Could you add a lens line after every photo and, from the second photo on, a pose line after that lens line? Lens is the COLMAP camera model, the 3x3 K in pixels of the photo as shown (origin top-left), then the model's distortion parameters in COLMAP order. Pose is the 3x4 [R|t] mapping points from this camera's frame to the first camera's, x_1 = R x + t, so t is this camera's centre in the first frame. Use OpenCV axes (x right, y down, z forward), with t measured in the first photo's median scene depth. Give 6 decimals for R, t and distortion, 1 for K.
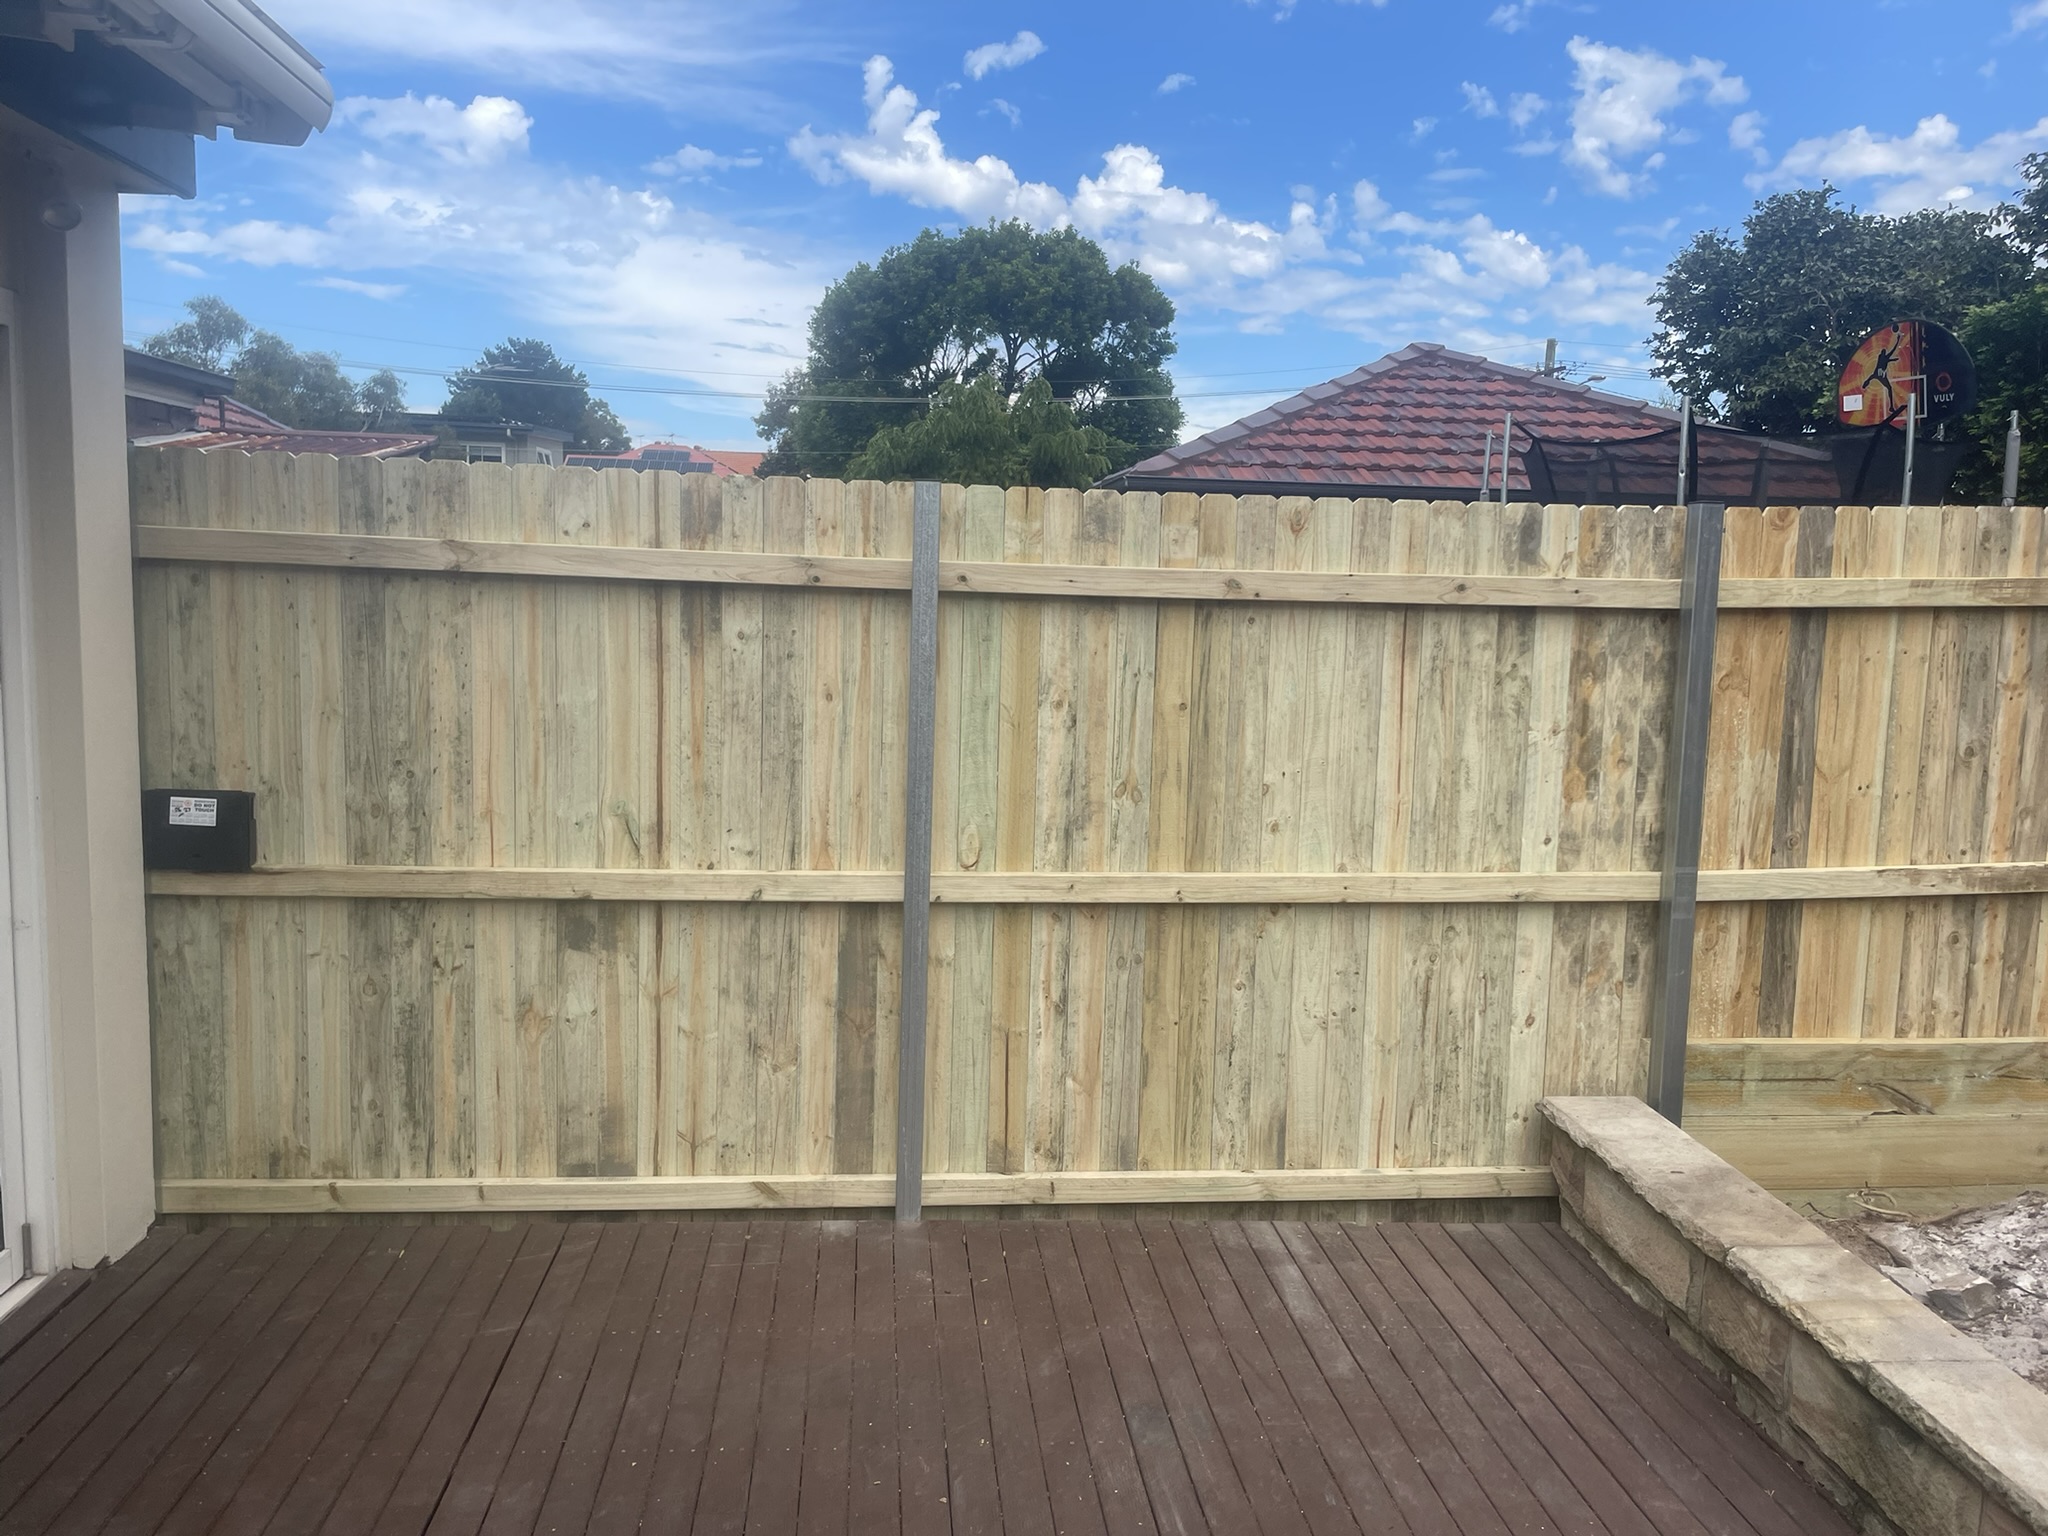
lens RADIAL K [[1524.3, 0, 1024.0], [0, 1524.3, 768.0], [0, 0, 1]] dist [0.103835, -0.145135]
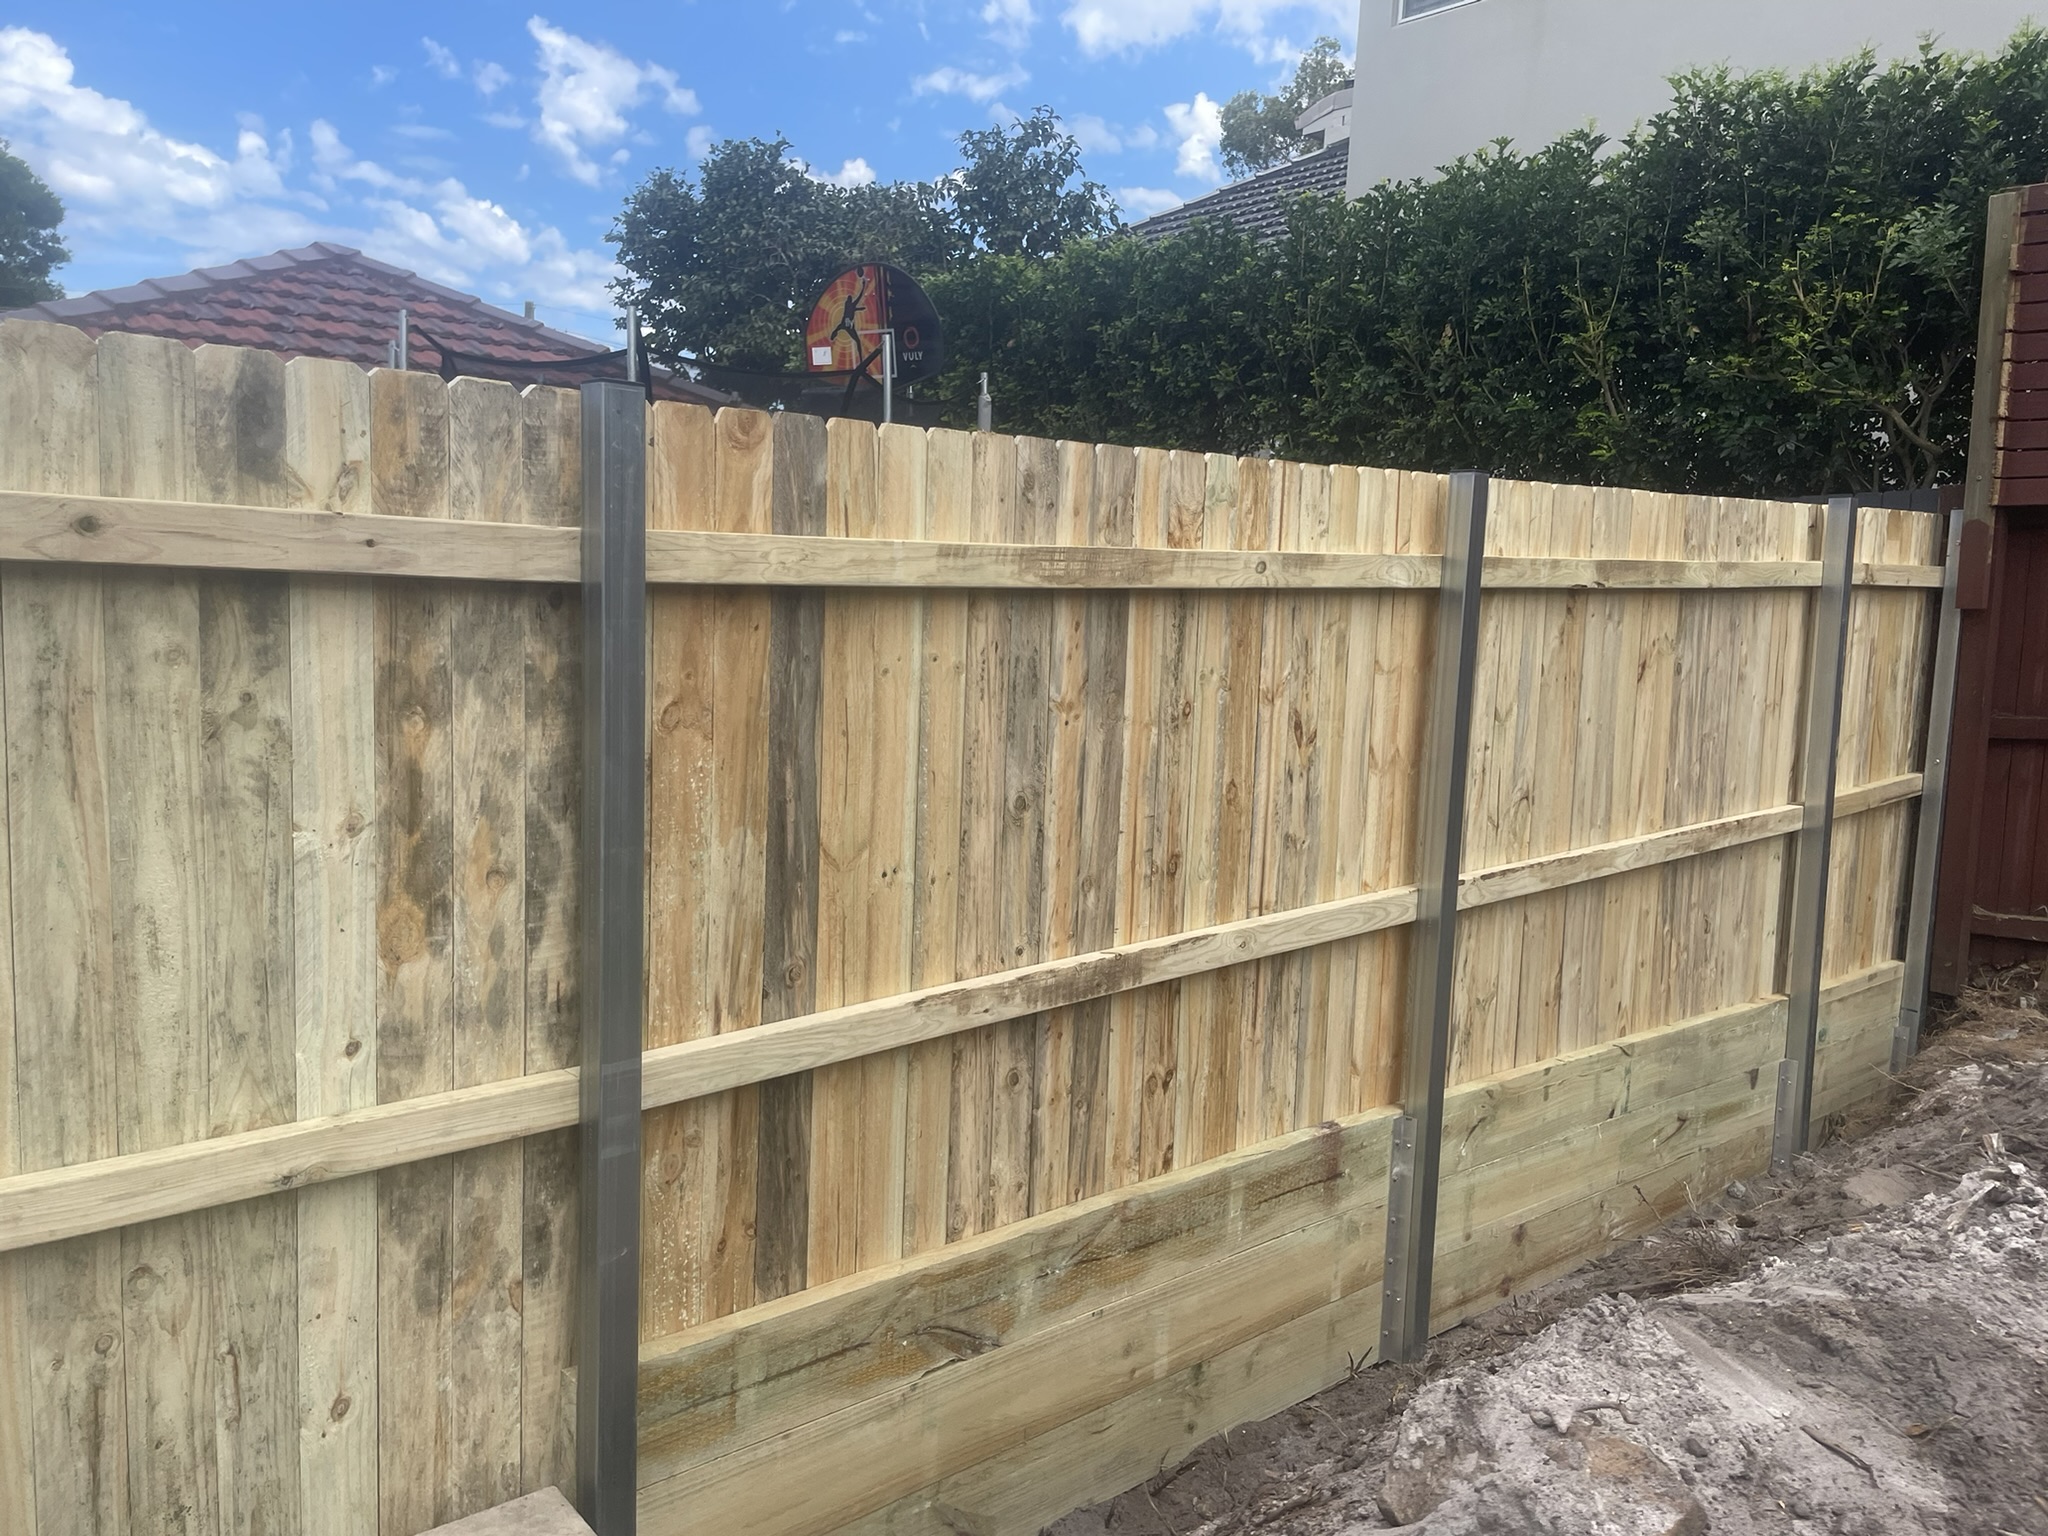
lens RADIAL K [[1524.3, 0, 1024.0], [0, 1524.3, 768.0], [0, 0, 1]] dist [0.103835, -0.145135]
pose [[0.813527, -0.056245, 0.578800, 0.230505], [0.048654, 0.998405, 0.028635, -0.045707], [-0.579488, 0.004865, 0.814966, 0.465360]]
